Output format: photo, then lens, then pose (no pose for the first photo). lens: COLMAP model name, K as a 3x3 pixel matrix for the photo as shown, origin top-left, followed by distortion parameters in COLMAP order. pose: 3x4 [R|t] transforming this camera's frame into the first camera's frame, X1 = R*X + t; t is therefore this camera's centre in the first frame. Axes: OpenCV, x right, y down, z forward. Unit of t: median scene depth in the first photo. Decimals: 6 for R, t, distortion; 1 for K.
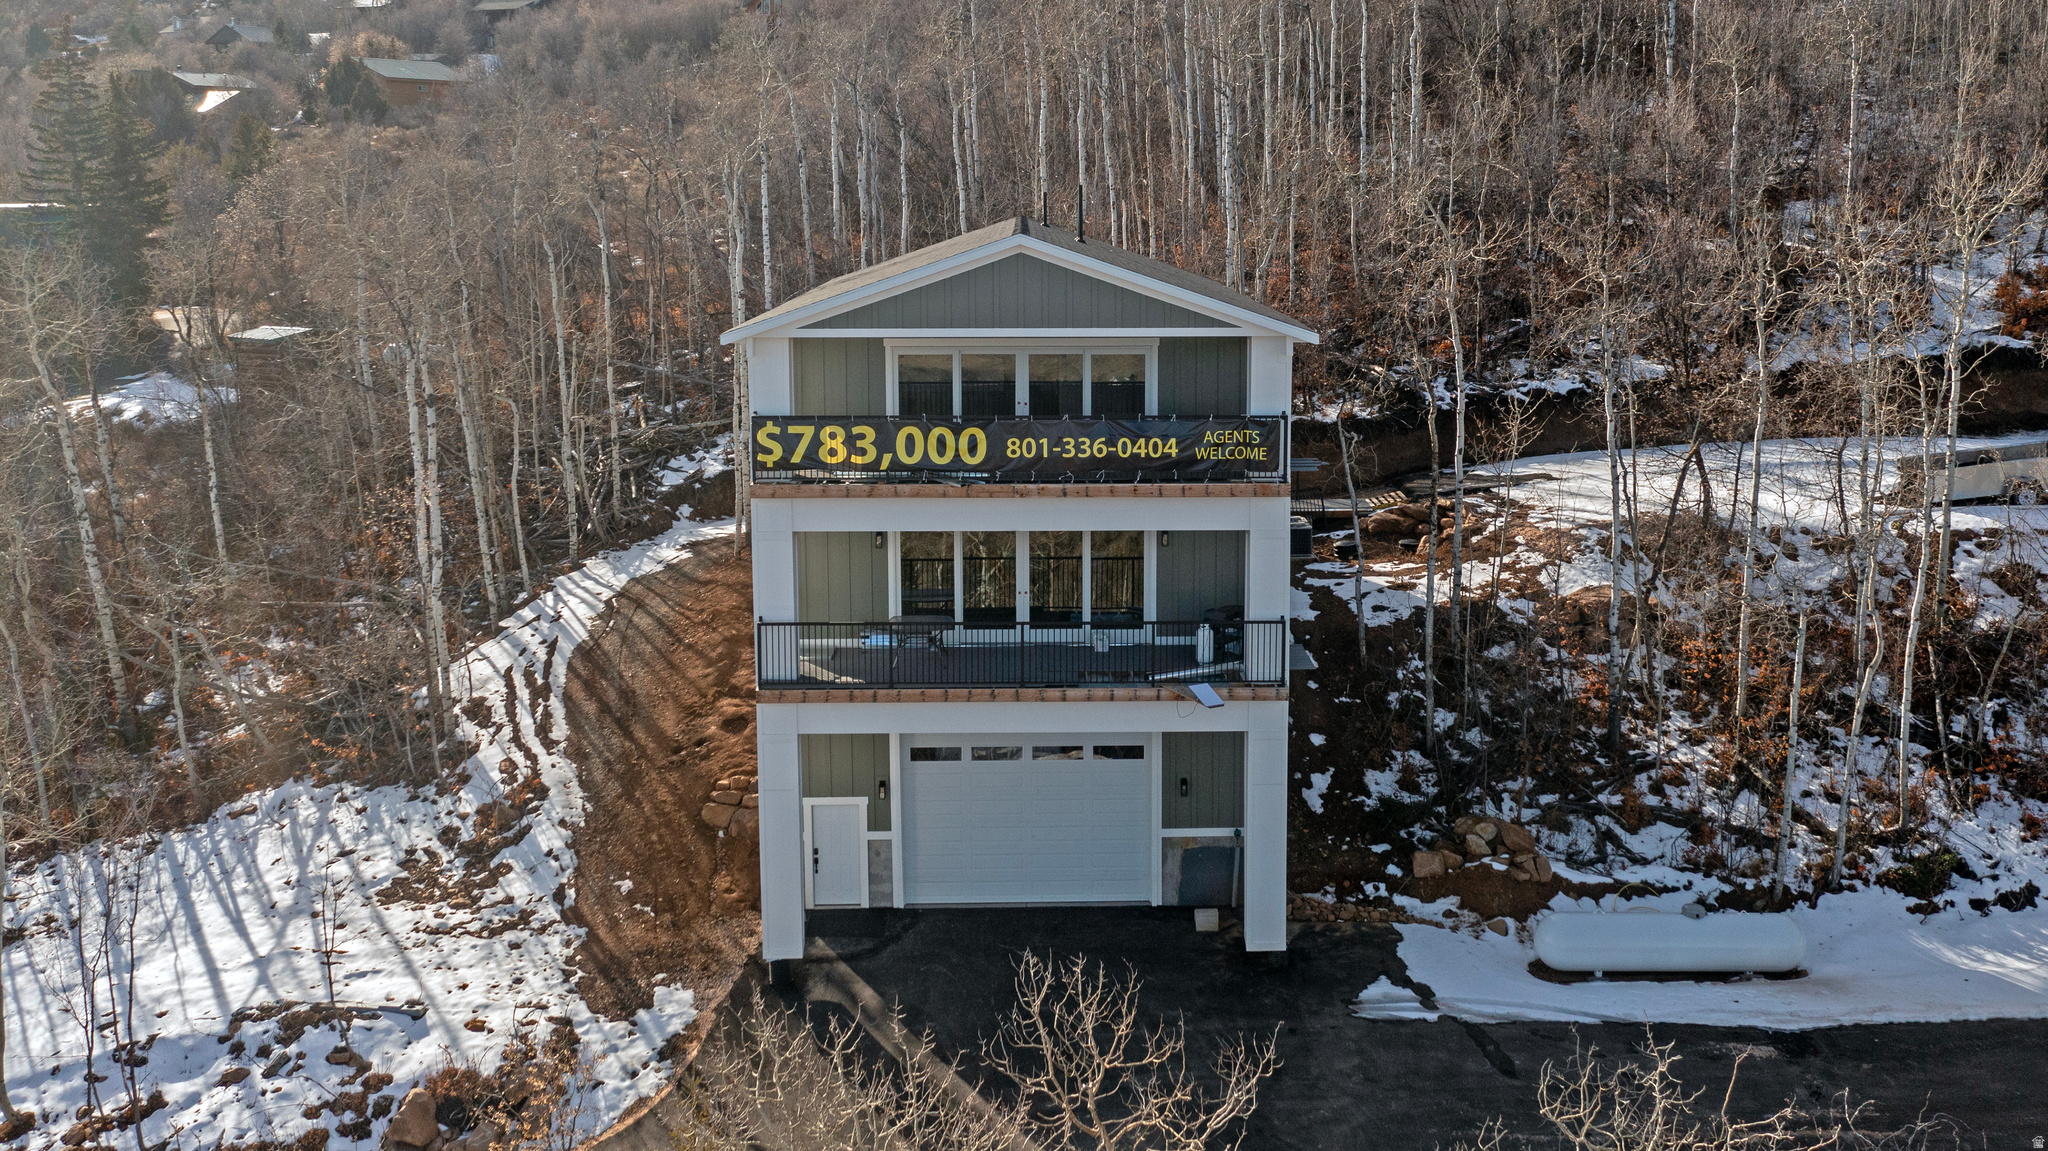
lens RADIAL K [[3092.6, 0, 1010.6], [0, 3092.6, 565.6], [0, 0, 1]] dist [-0.011958, 0.000000]
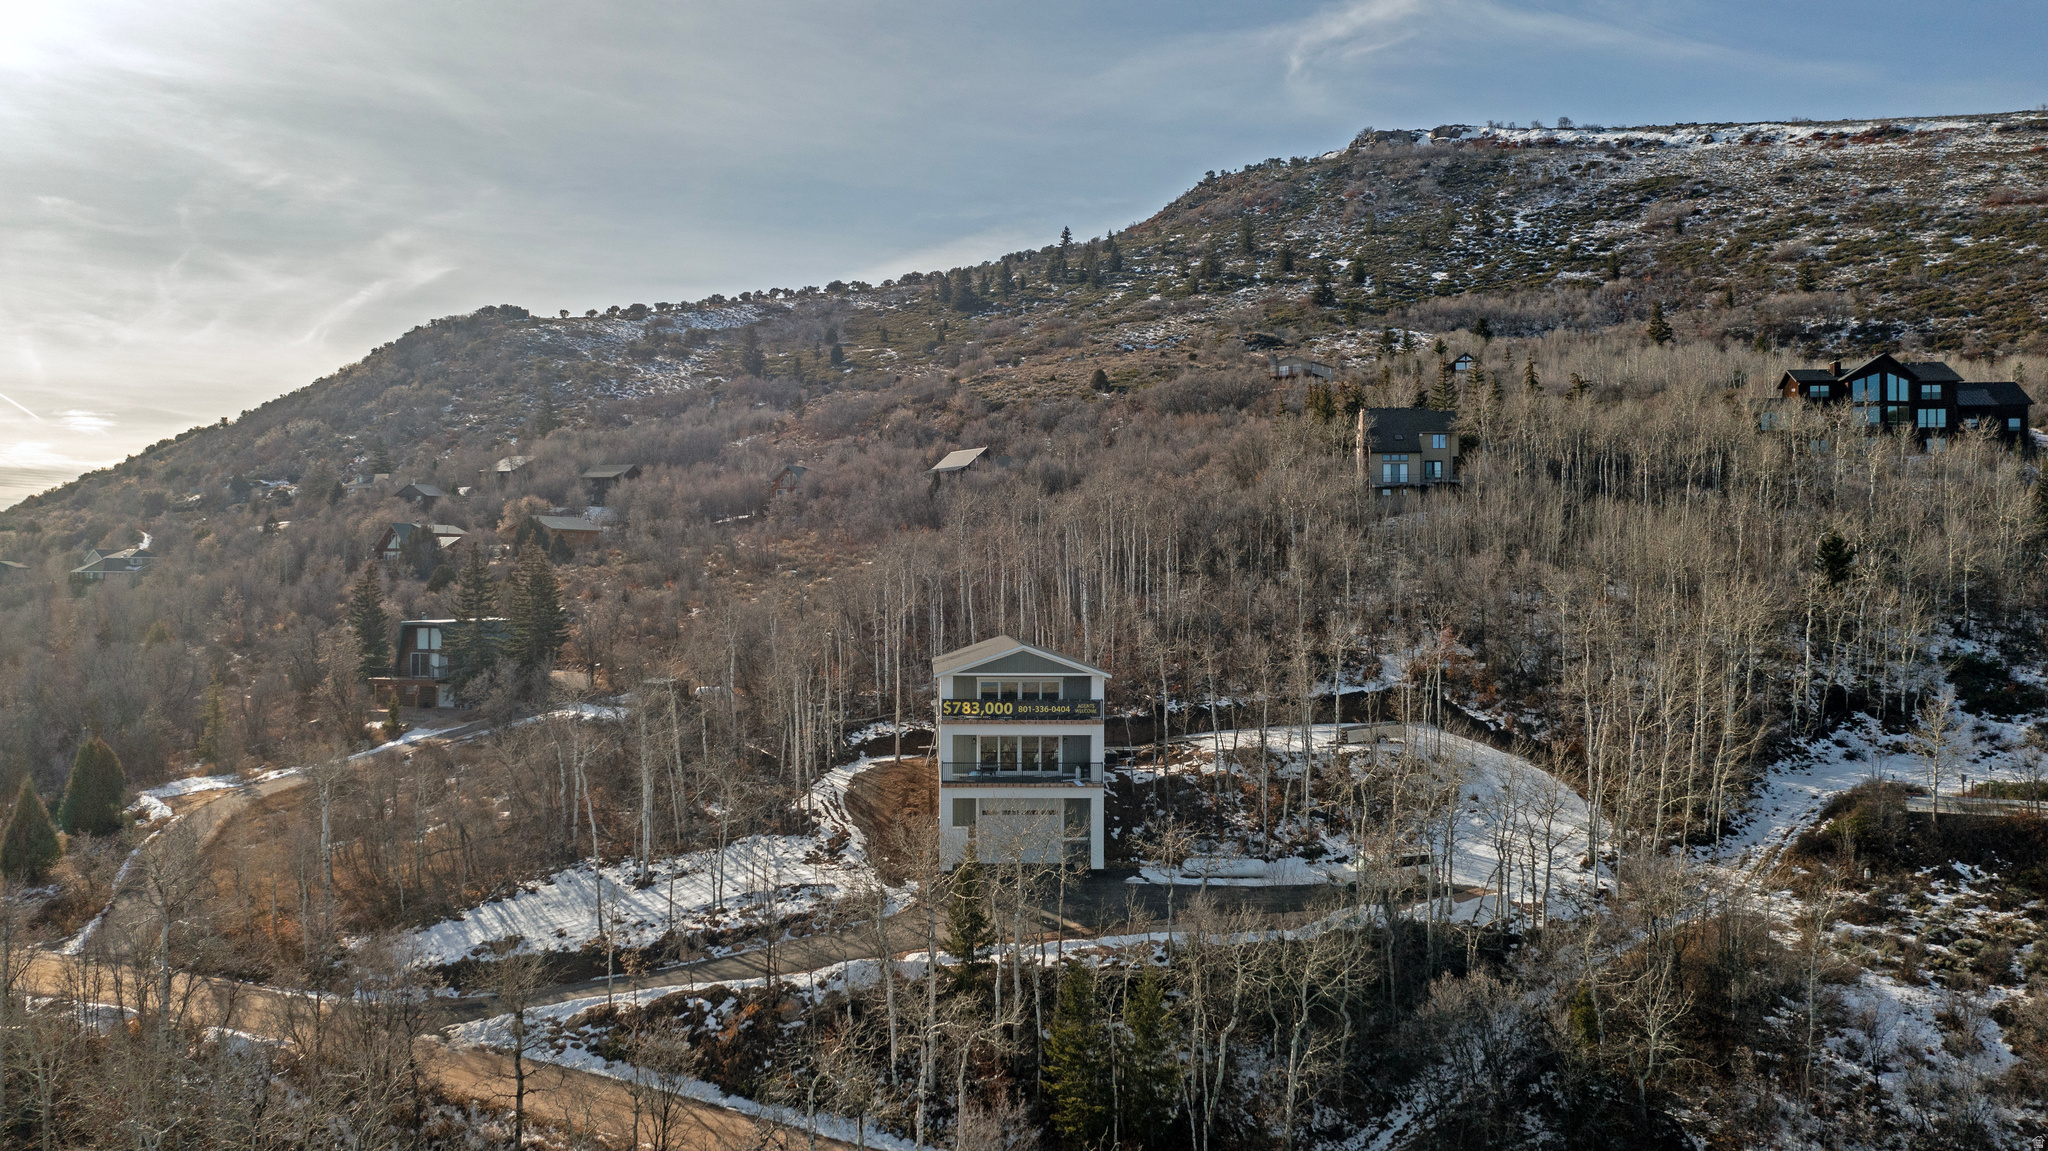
lens RADIAL K [[3092.6, 0, 1025.5], [0, 3092.6, 572.3], [0, 0, 1]] dist [-0.011958, 0.000000]
pose [[0.998761, 0.004934, 0.049513, -0.137274], [0.001021, 0.992829, -0.119537, 0.183966], [-0.049748, 0.119440, 0.991594, -1.997244]]
